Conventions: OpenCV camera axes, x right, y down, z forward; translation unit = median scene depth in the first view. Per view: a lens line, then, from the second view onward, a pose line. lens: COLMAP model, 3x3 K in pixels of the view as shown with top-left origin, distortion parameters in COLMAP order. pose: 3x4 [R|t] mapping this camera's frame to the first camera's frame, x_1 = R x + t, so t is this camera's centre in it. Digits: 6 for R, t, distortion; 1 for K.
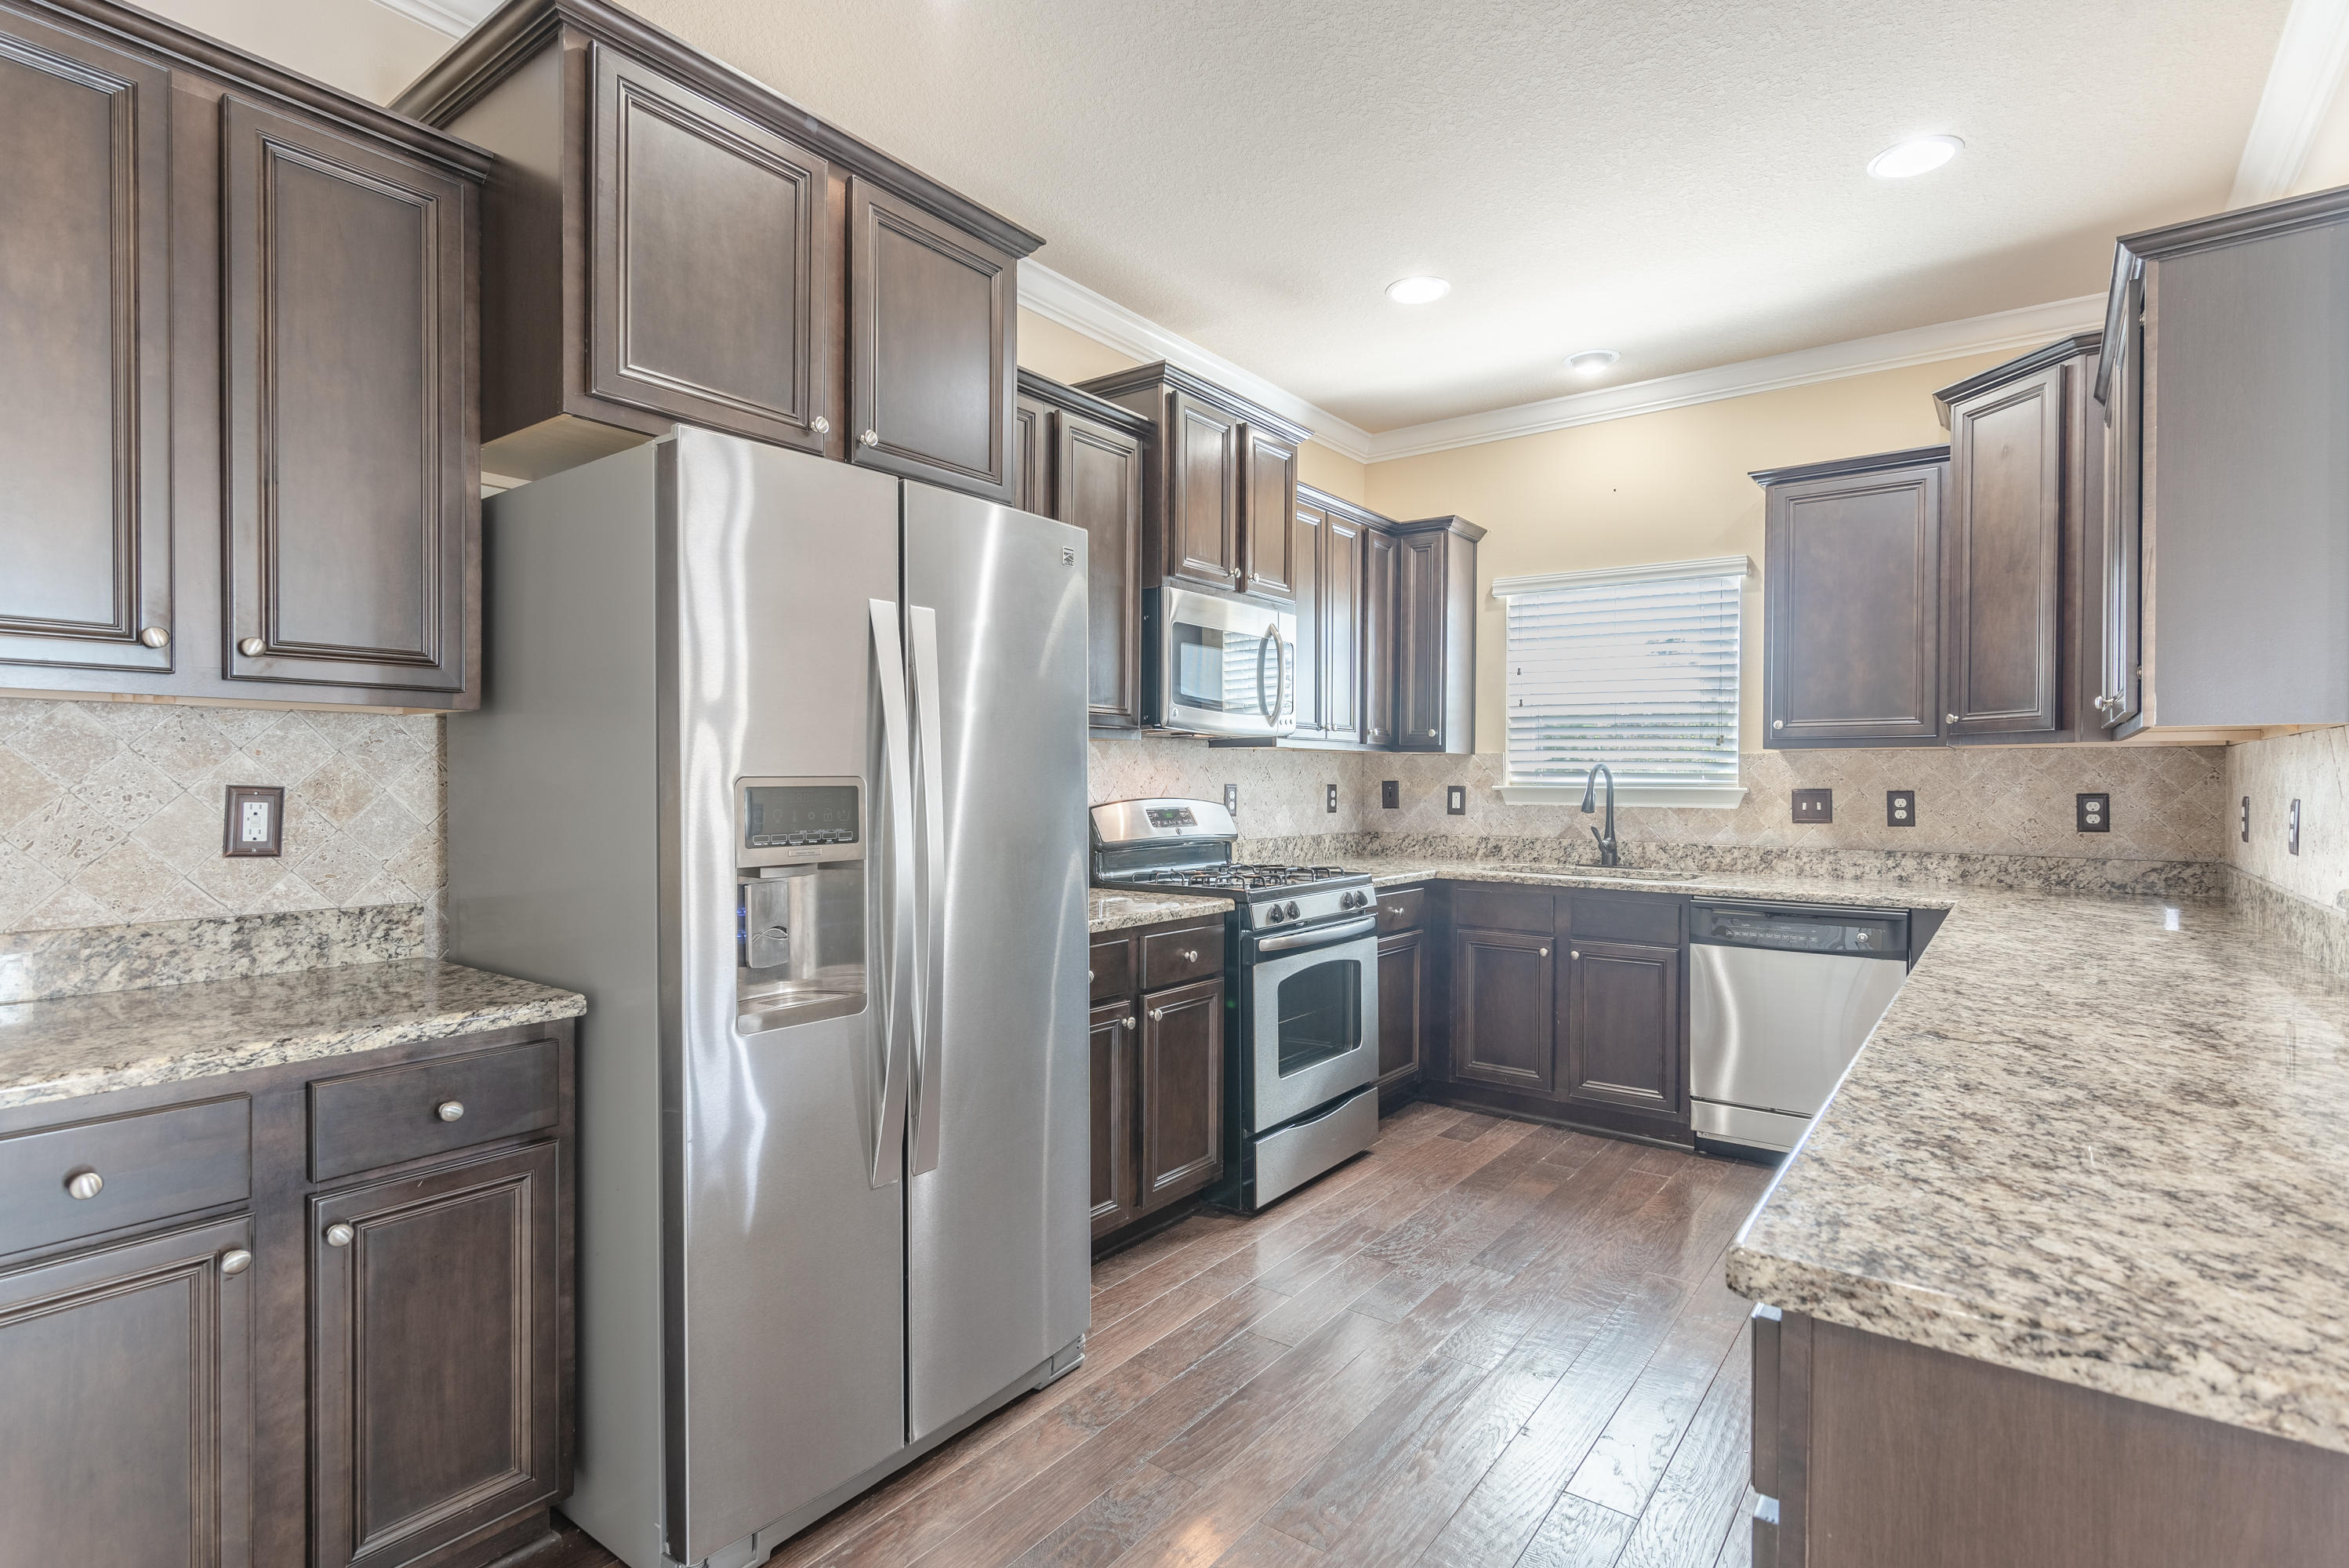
lens RADIAL K [[1142.5, 0, 1174.5], [0, 1142.5, 784.0], [0, 0, 1]] dist [-0.000231, -0.000382]
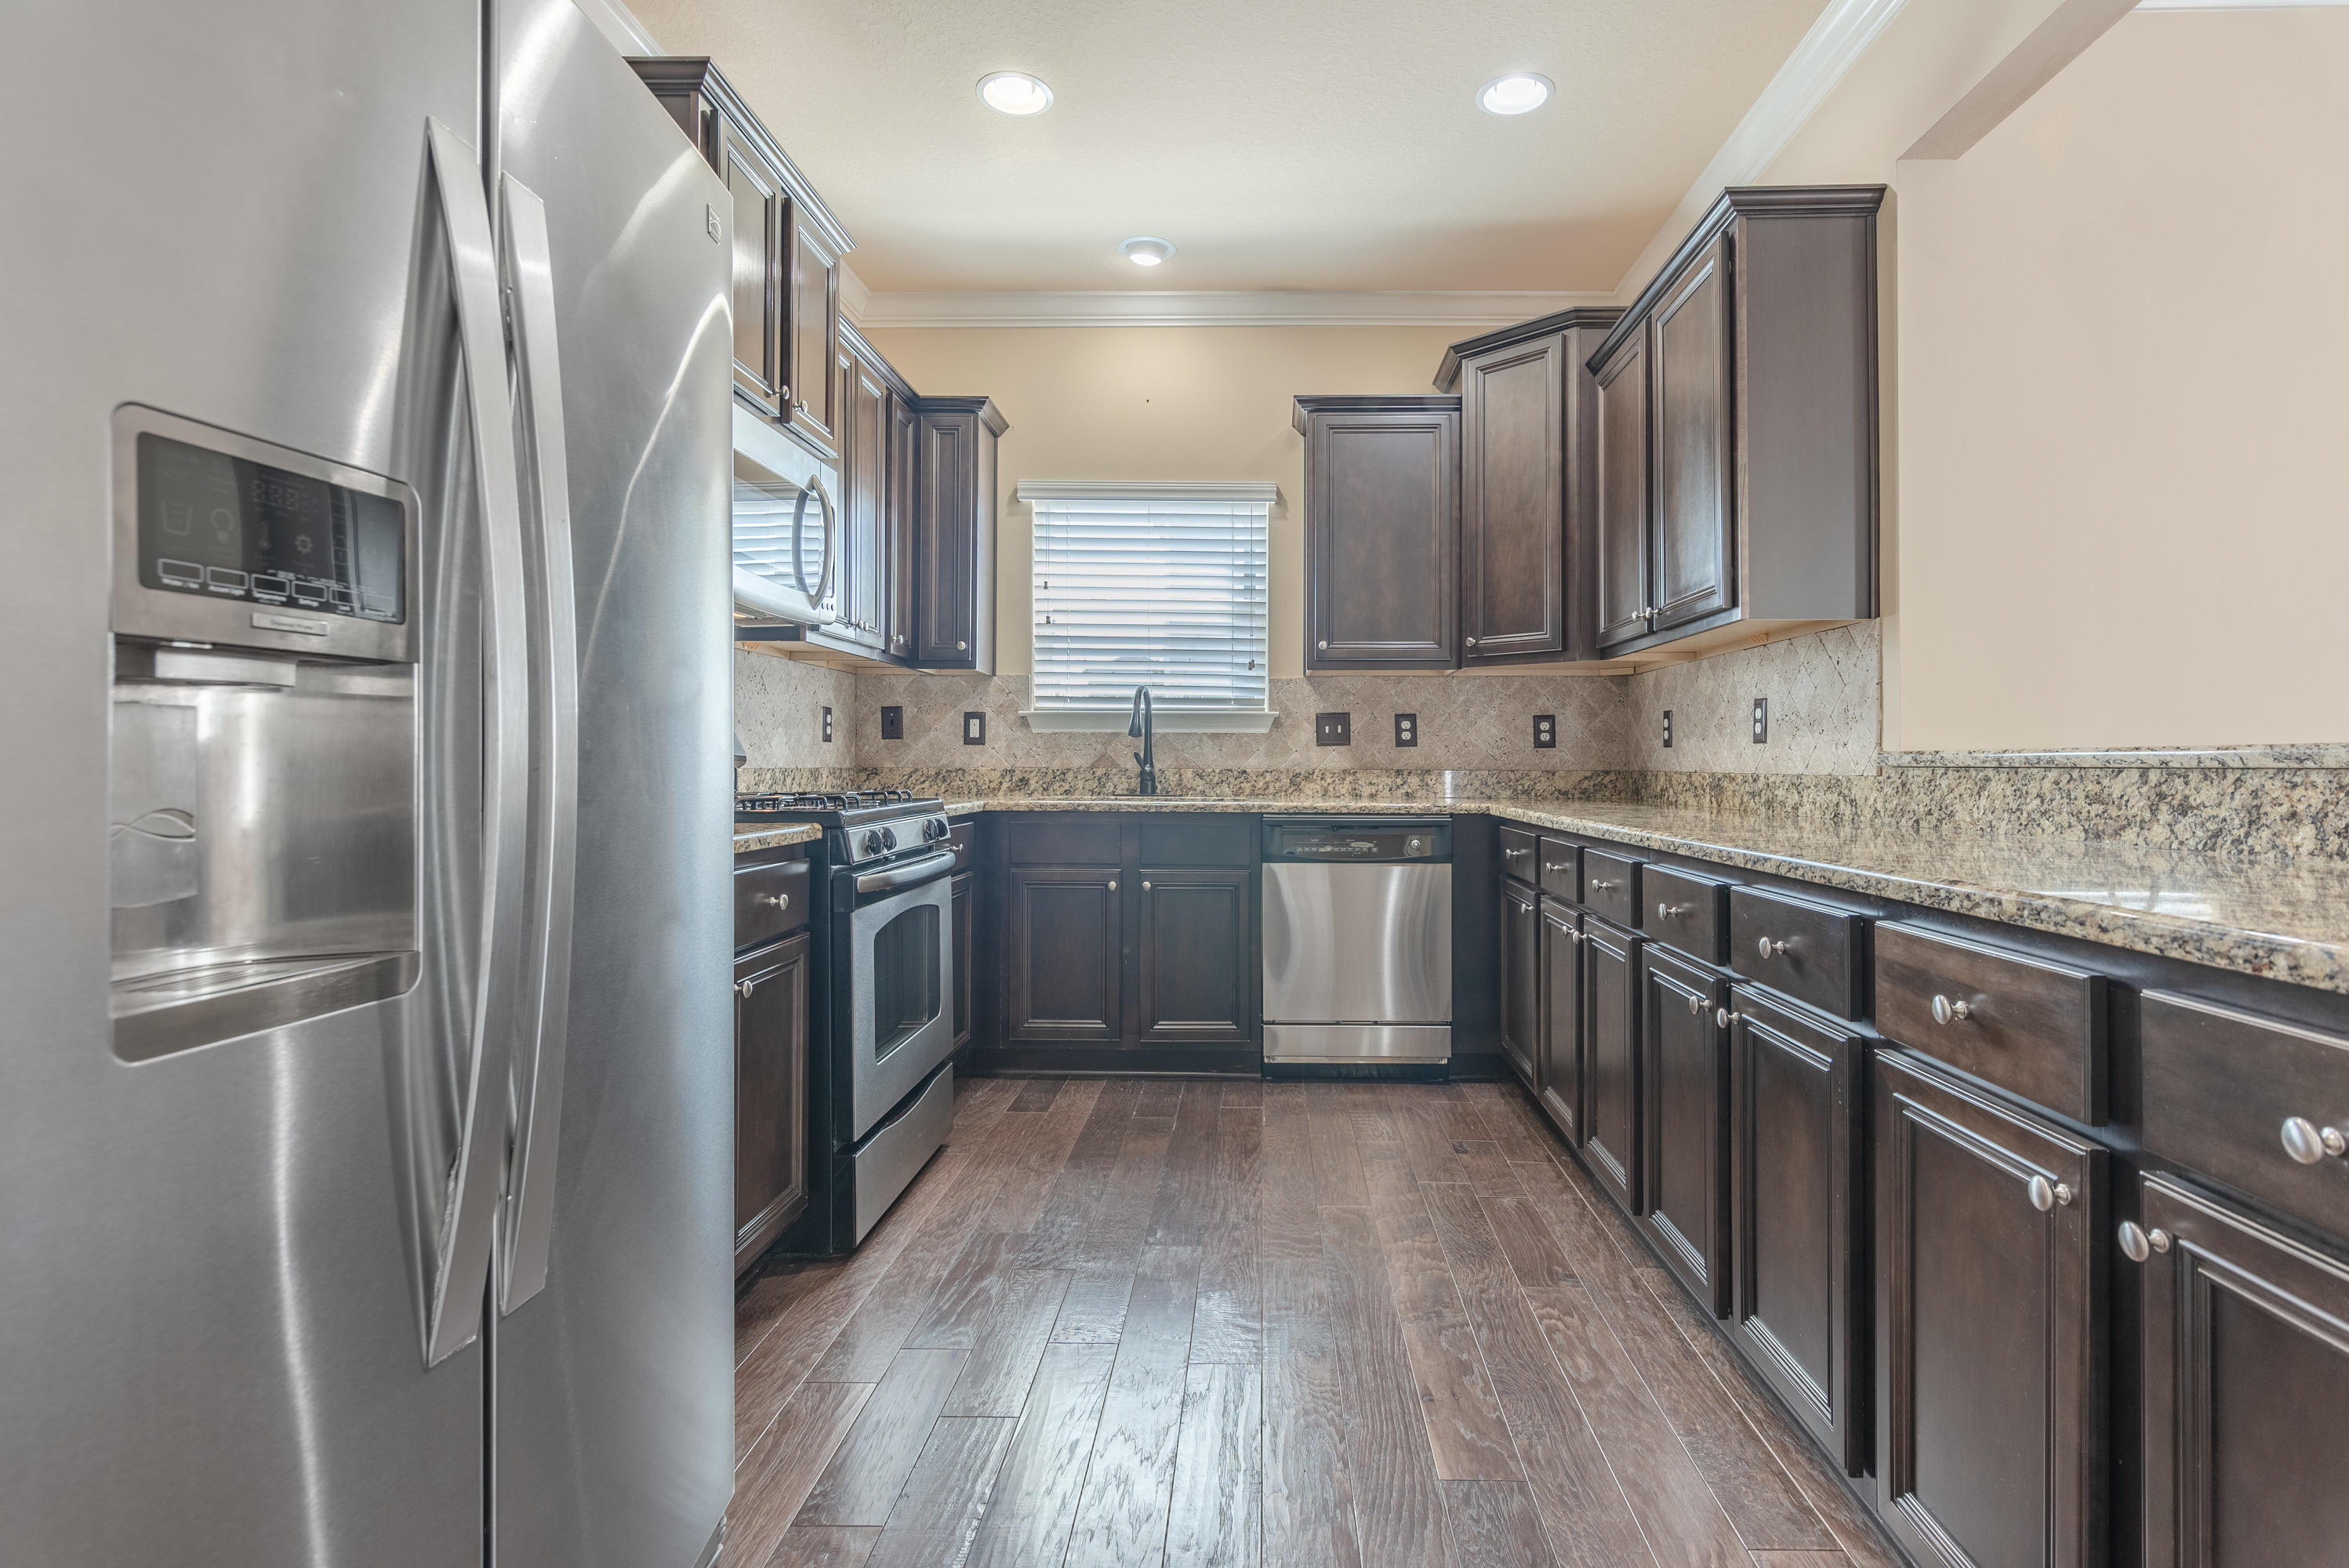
lens RADIAL K [[1158.8, 0, 1247.4], [0, 1158.8, 746.5], [0, 0, 1]] dist [-0.000699, -0.000355]
pose [[0.807445, 0.005344, 0.589919, -0.137078], [0.004310, 0.999879, -0.014956, 0.054117], [-0.589927, 0.014619, 0.807324, 0.207930]]
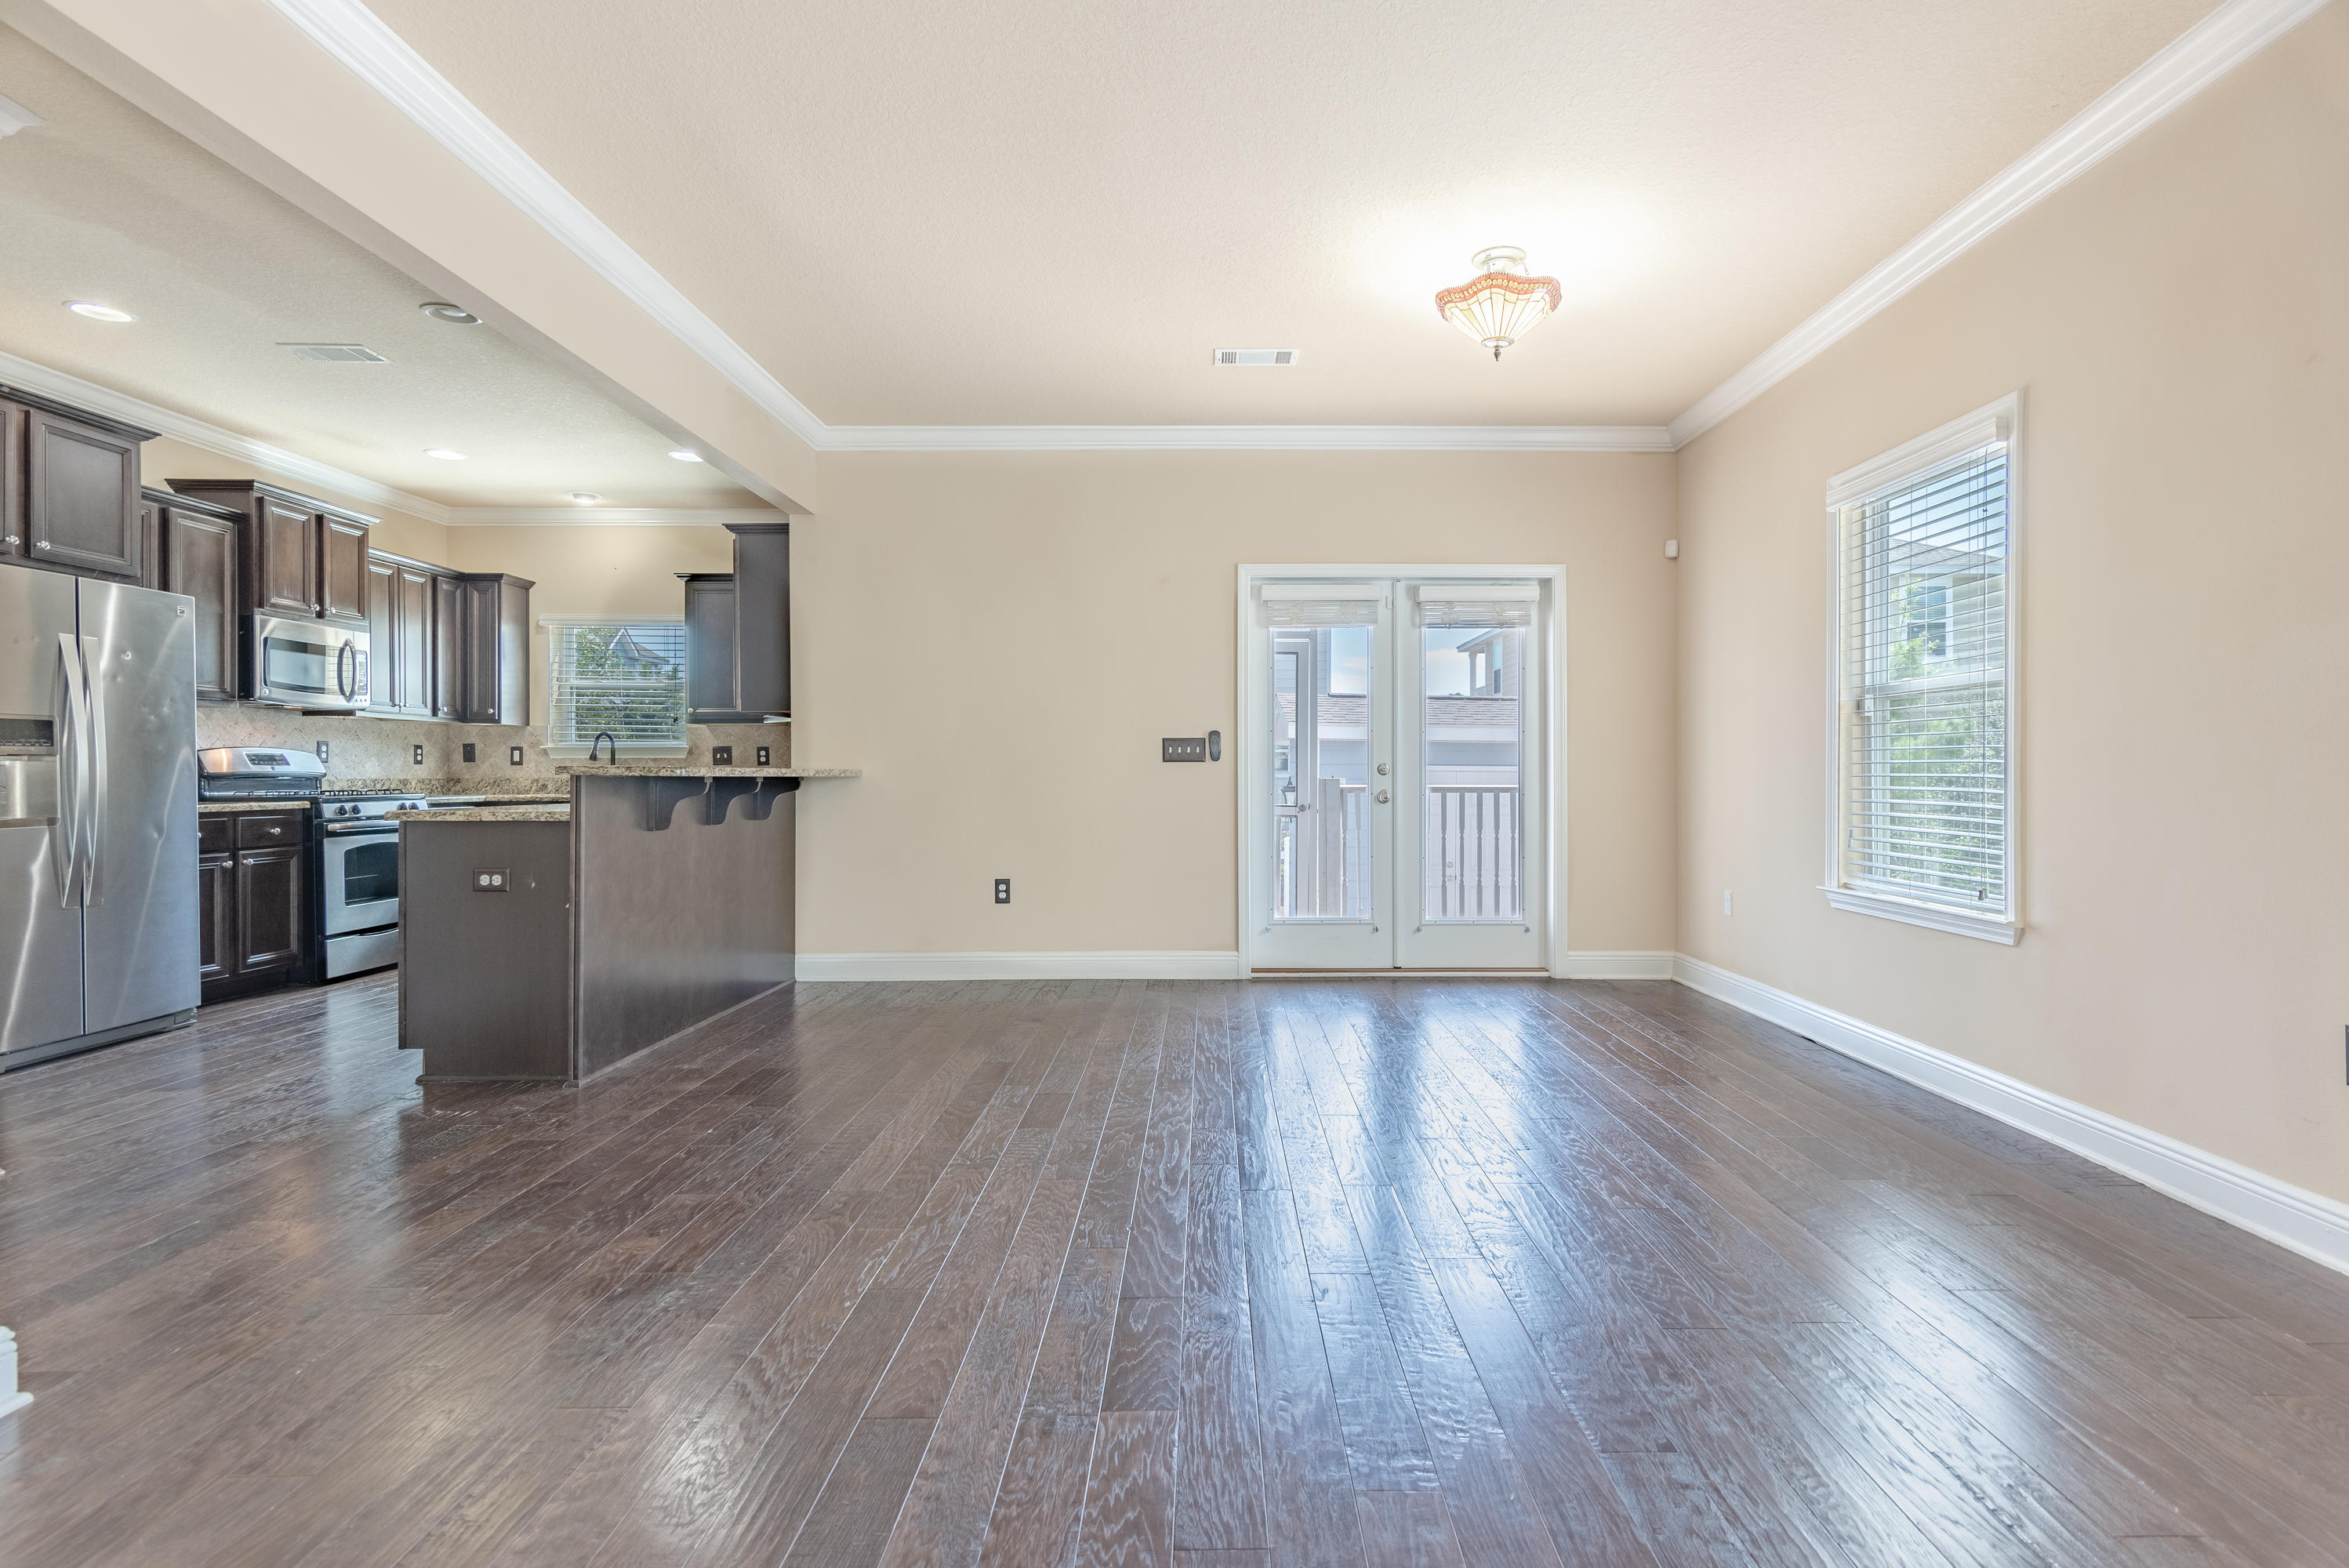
lens RADIAL K [[1147.6, 0, 1217.0], [0, 1147.6, 780.7], [0, 0, 1]] dist [0.002099, 0.000267]
pose [[0.794581, -0.009629, 0.607082, 0.073755], [0.008160, 0.999953, 0.005180, 0.060277], [-0.607104, 0.000838, 0.794622, -1.016272]]
